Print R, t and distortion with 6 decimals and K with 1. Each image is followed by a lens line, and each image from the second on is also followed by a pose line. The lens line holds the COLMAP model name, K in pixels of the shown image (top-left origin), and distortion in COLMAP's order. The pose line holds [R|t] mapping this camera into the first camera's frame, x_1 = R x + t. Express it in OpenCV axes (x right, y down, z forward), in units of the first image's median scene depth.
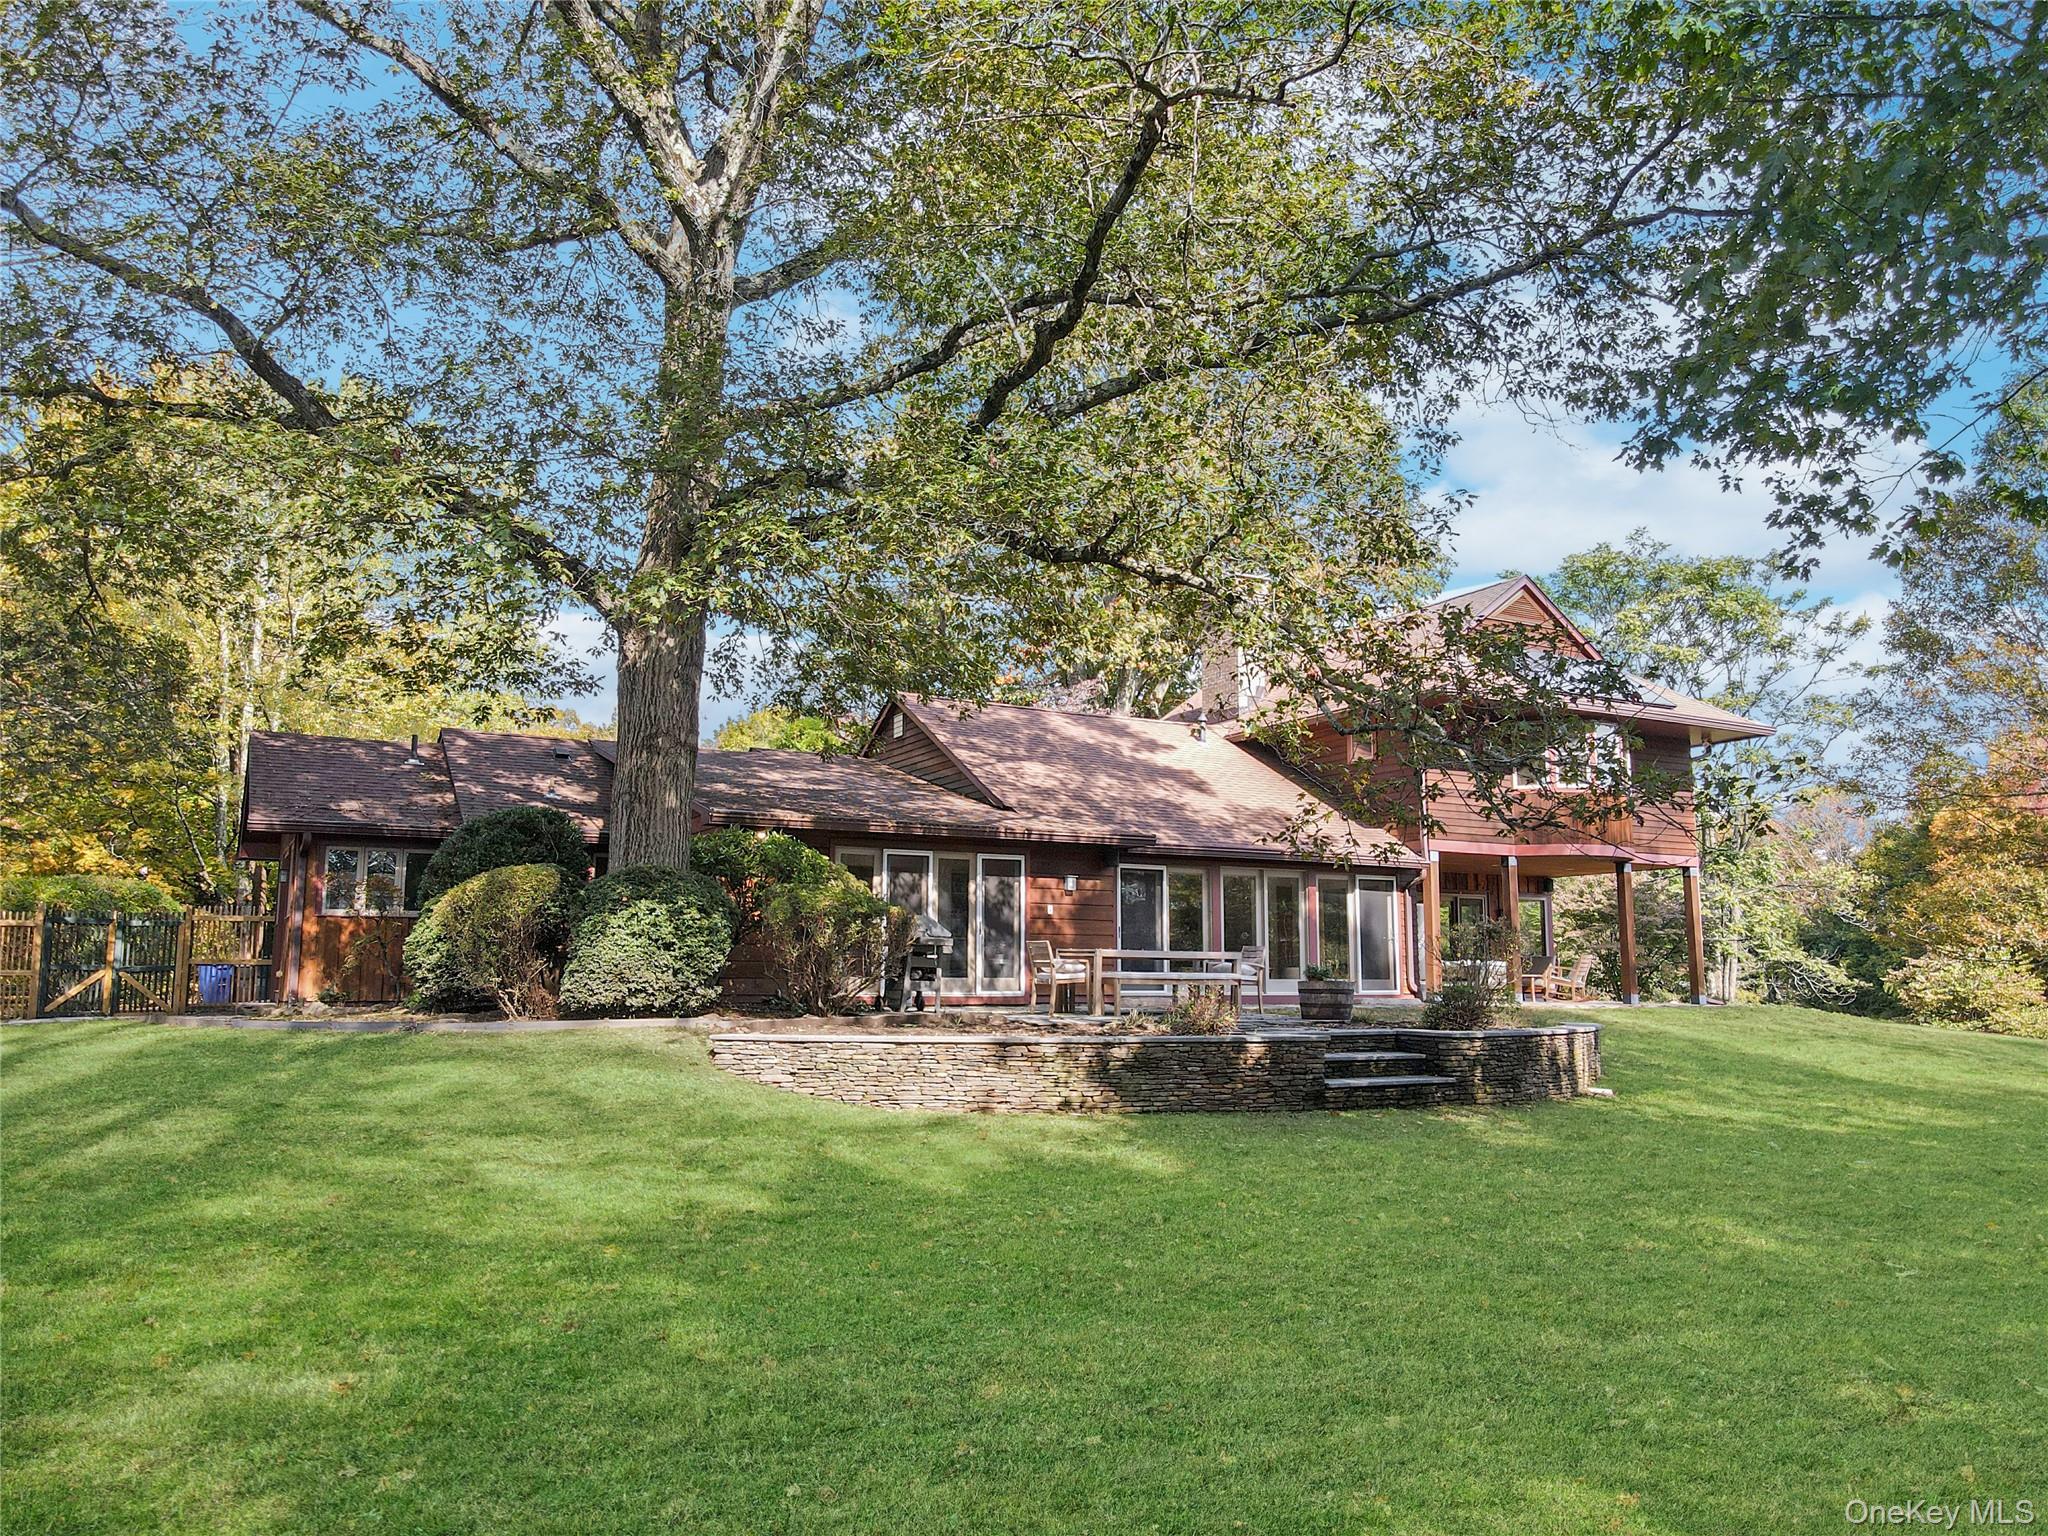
lens RADIAL K [[1419.7, 0, 1024.0], [0, 1419.7, 768.0], [0, 0, 1]] dist [-0.001186, -0.000046]
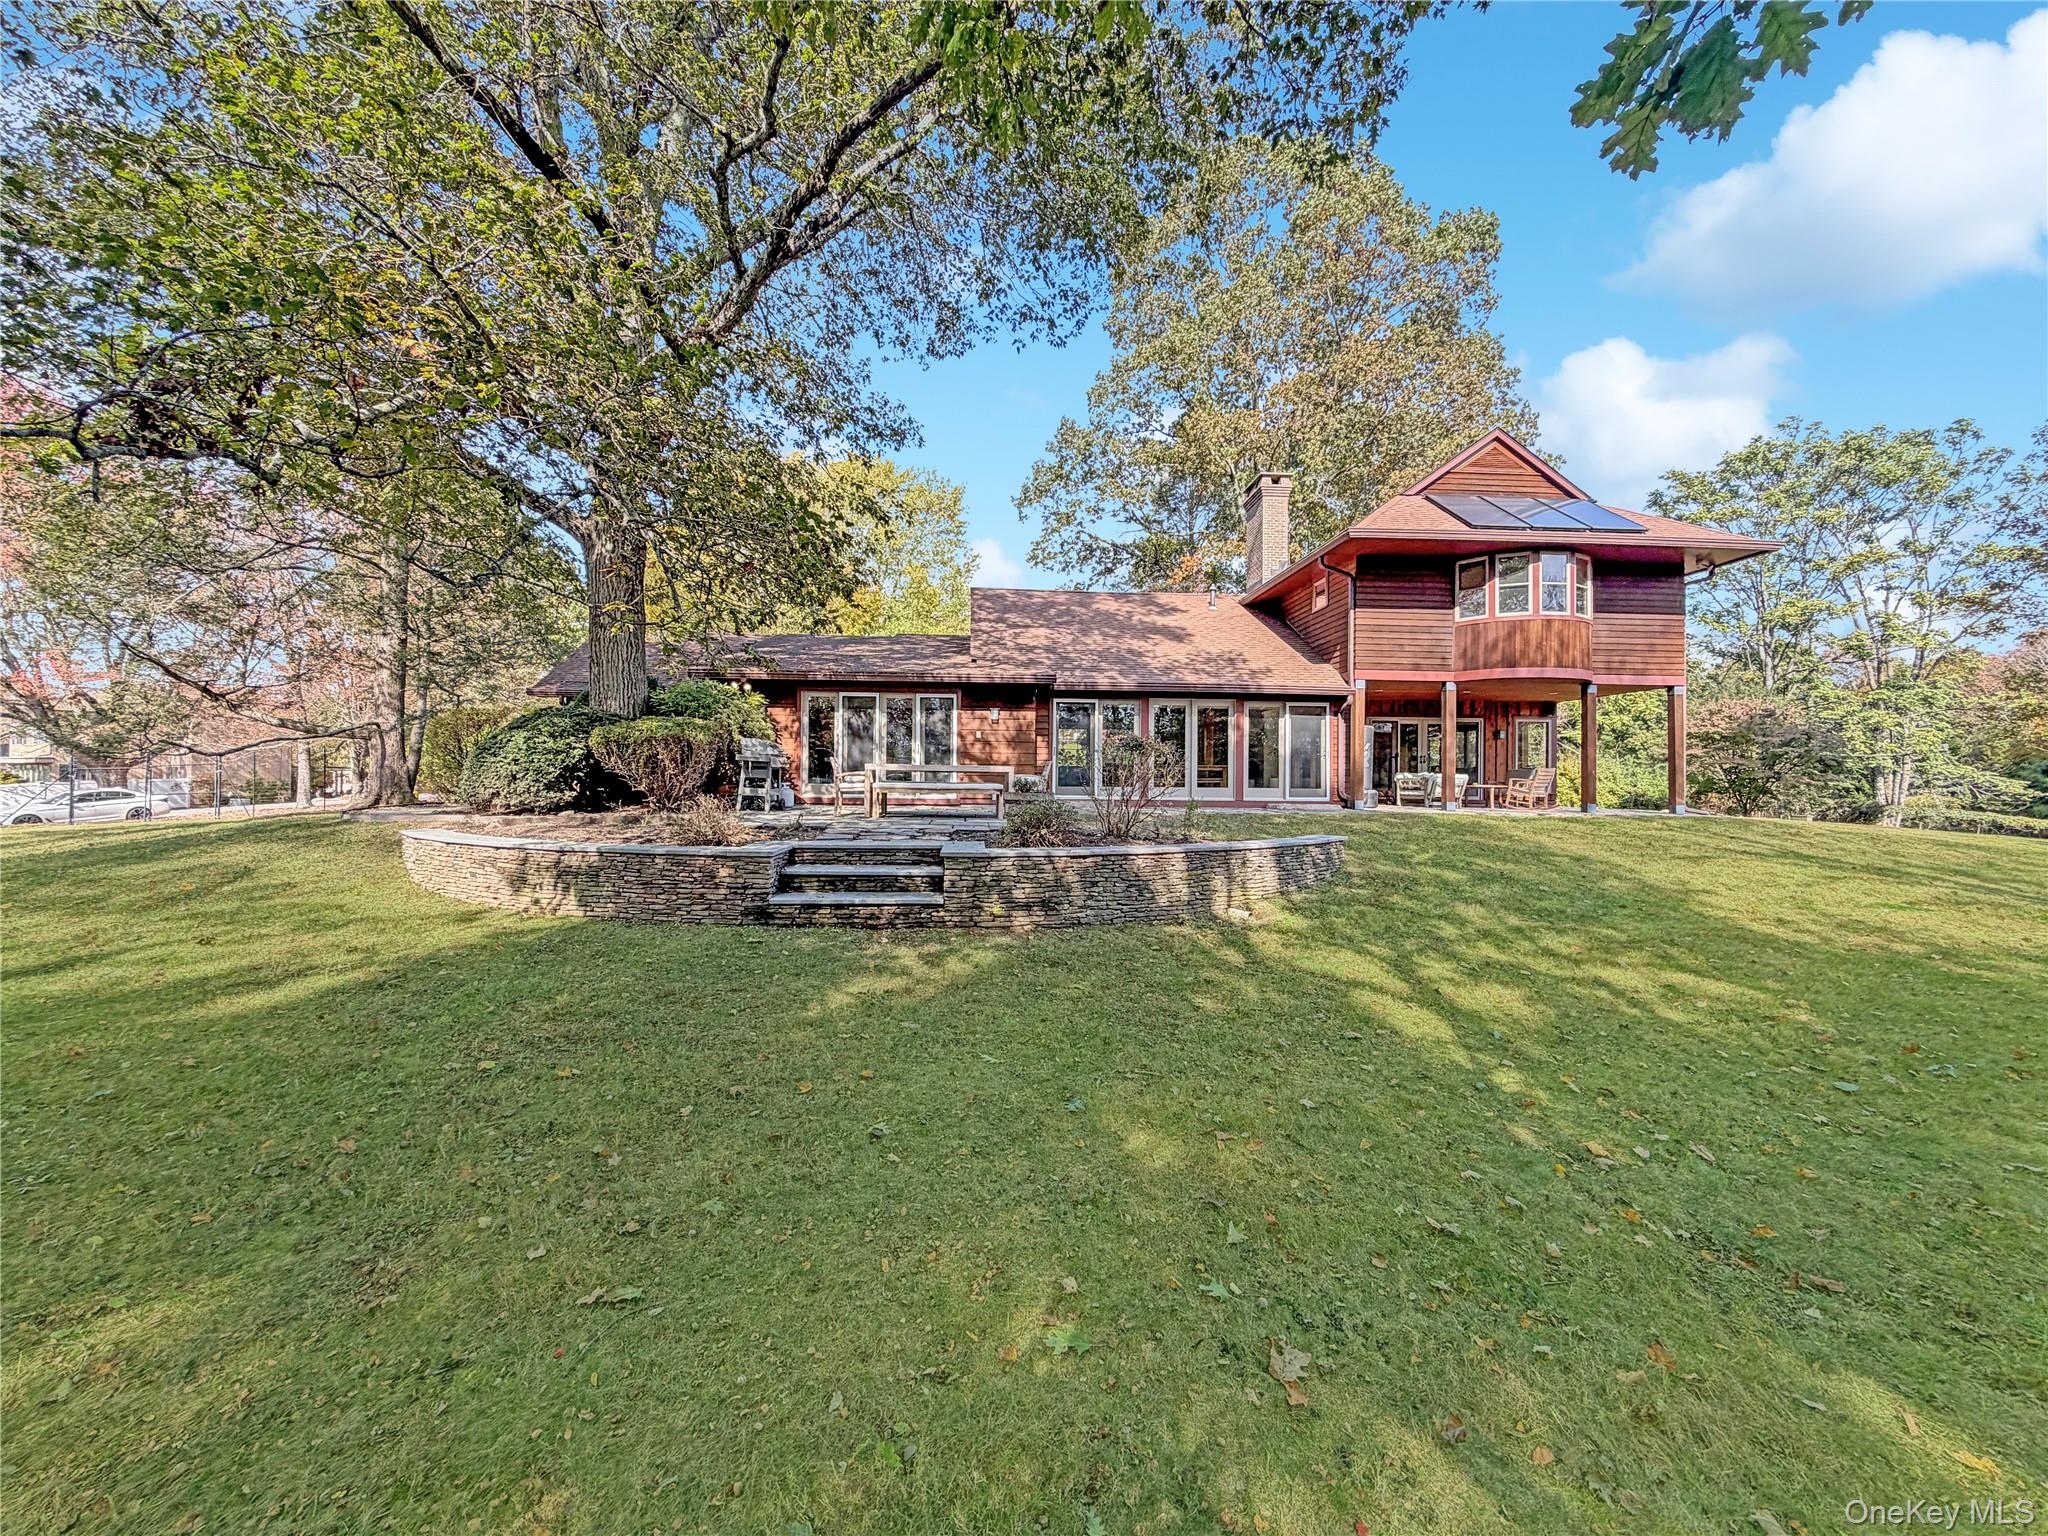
lens RADIAL K [[741.9, 0, 1024.0], [0, 741.9, 768.0], [0, 0, 1]] dist [-0.001070, -0.000030]
pose [[0.903109, 0.002902, -0.429401, 0.302764], [0.054639, 0.991072, 0.121615, 0.041317], [0.425920, -0.133294, 0.894888, 0.327978]]
